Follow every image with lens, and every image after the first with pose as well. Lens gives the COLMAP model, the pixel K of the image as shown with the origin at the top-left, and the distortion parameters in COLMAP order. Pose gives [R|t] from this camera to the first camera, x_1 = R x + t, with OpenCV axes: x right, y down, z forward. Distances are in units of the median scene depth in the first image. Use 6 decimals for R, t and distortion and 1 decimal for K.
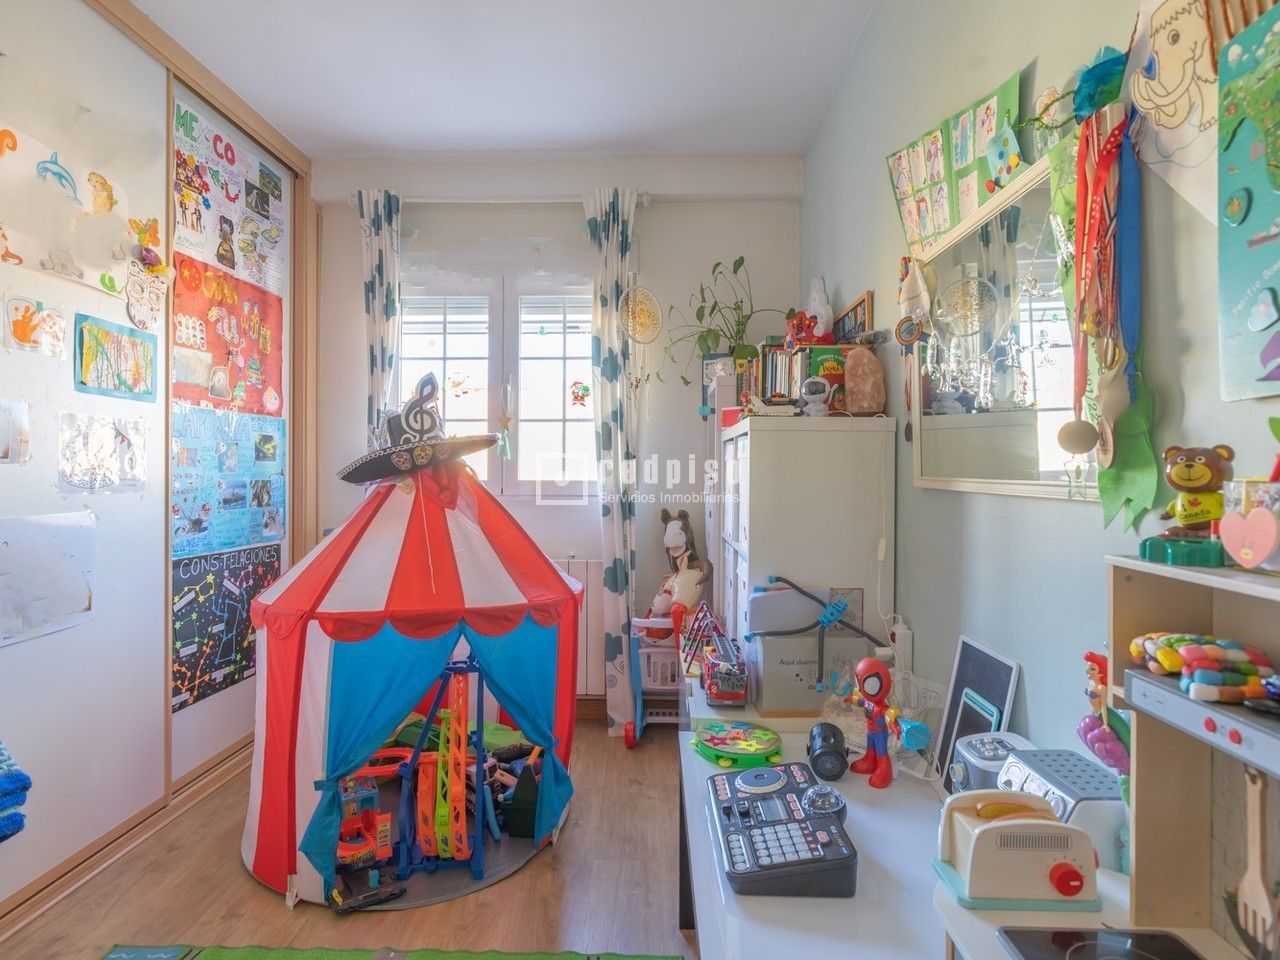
lens RADIAL K [[687.2, 0, 638.4], [0, 687.2, 466.3], [0, 0, 1]] dist [-0.006563, -0.000010]
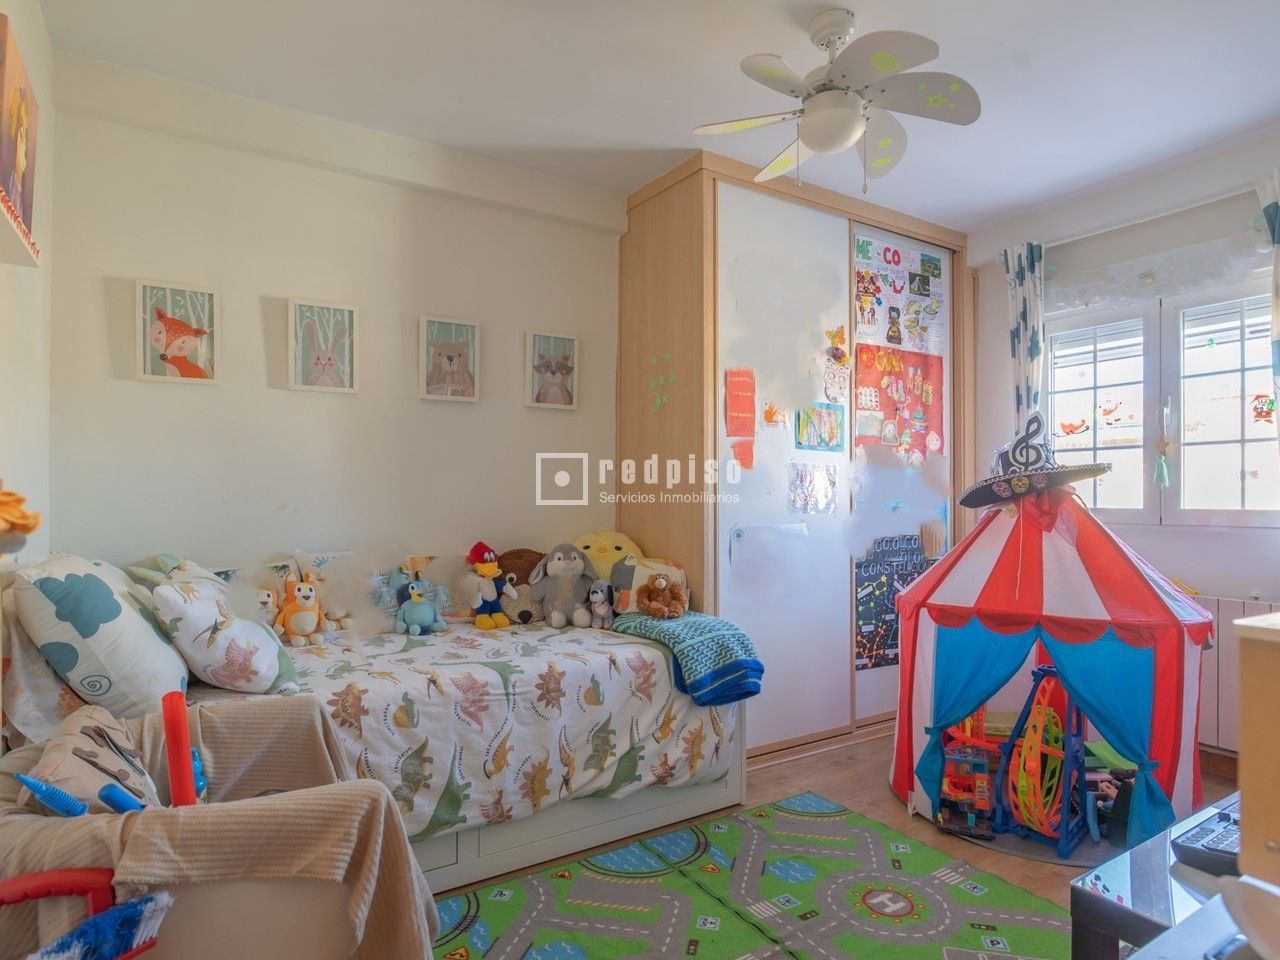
lens RADIAL K [[687.2, 0, 638.4], [0, 687.2, 466.3], [0, 0, 1]] dist [-0.006563, -0.000010]
pose [[0.556969, -0.040992, -0.829521, 0.229824], [0.003985, 0.998902, -0.046686, 0.003835], [0.830523, 0.022697, 0.556521, -0.152344]]
